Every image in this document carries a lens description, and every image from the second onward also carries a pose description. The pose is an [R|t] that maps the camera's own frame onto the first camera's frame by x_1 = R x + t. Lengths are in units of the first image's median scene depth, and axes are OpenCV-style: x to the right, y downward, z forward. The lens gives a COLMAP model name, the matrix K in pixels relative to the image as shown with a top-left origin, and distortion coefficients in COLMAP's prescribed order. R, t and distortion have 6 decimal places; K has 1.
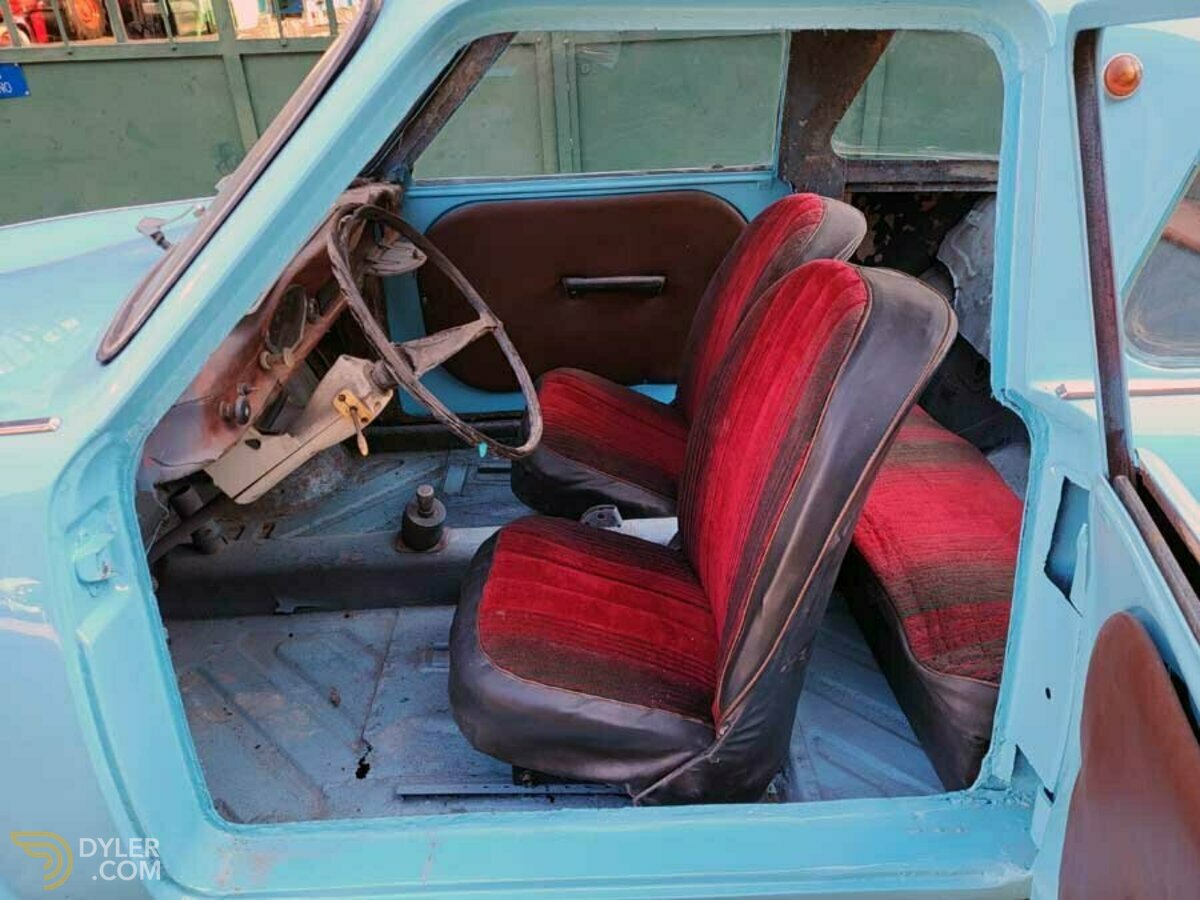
lens RADIAL K [[914.3, 0, 593.8], [0, 914.3, 453.8], [0, 0, 1]] dist [0.046125, -0.006038]
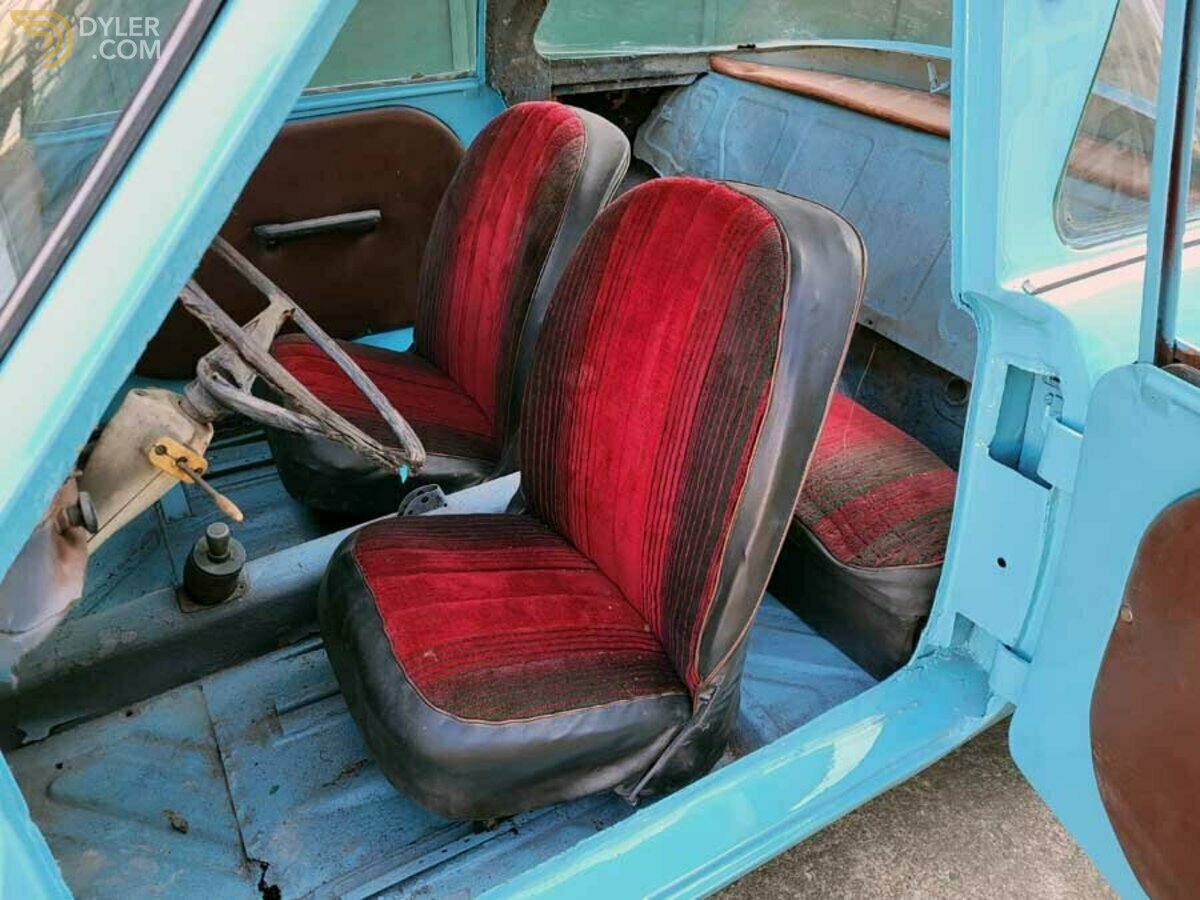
lens RADIAL K [[916.4, 0, 602.9], [0, 916.4, 444.0], [0, 0, 1]] dist [0.050407, -0.034327]
pose [[0.873173, -0.239794, 0.424344, -0.198938], [0.199608, 0.970180, 0.137507, -0.068559], [-0.444663, -0.035365, 0.894999, 0.141349]]
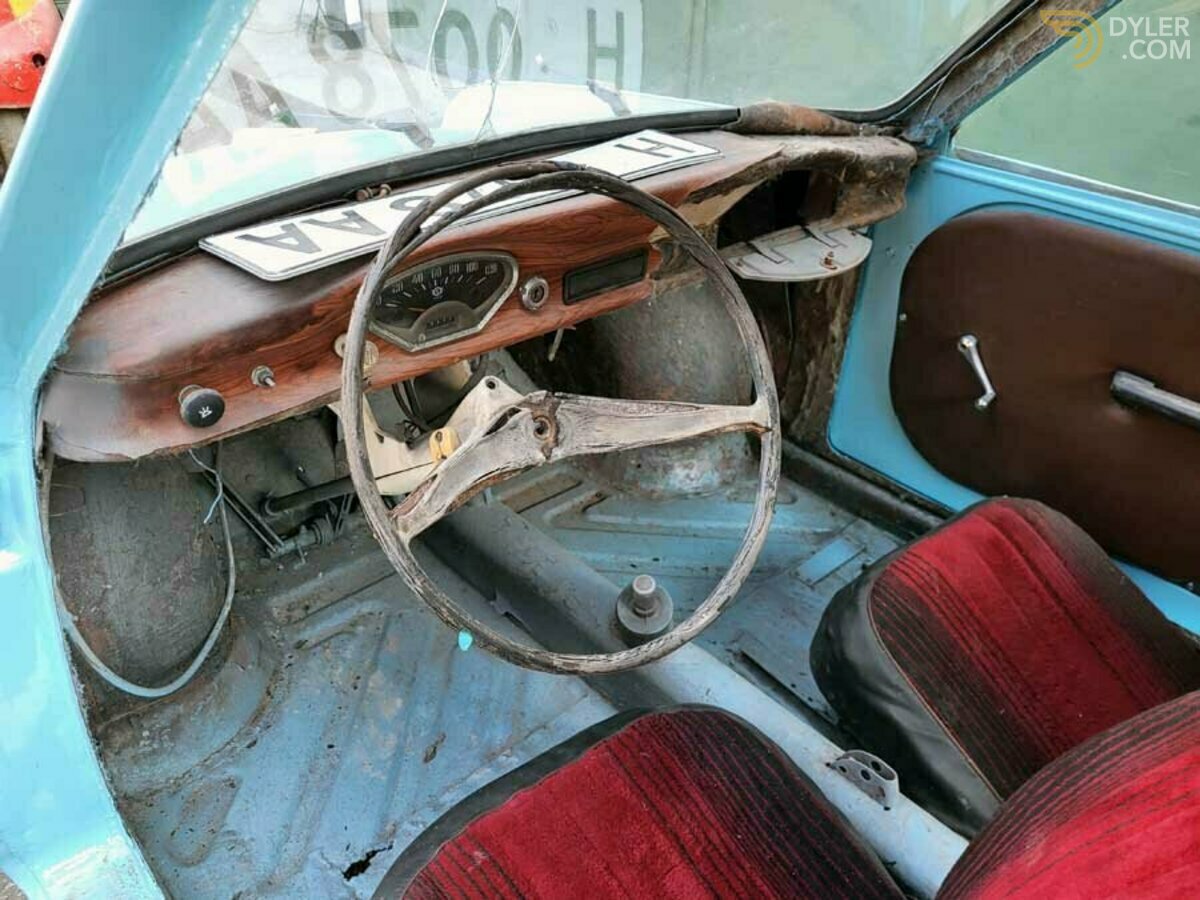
lens RADIAL K [[916.4, 0, 602.9], [0, 916.4, 444.0], [0, 0, 1]] dist [0.050407, -0.034327]
pose [[0.666962, 0.458856, -0.587037, 0.142091], [-0.406425, 0.884386, 0.229519, -0.184342], [0.624484, 0.085506, 0.776343, 0.400132]]
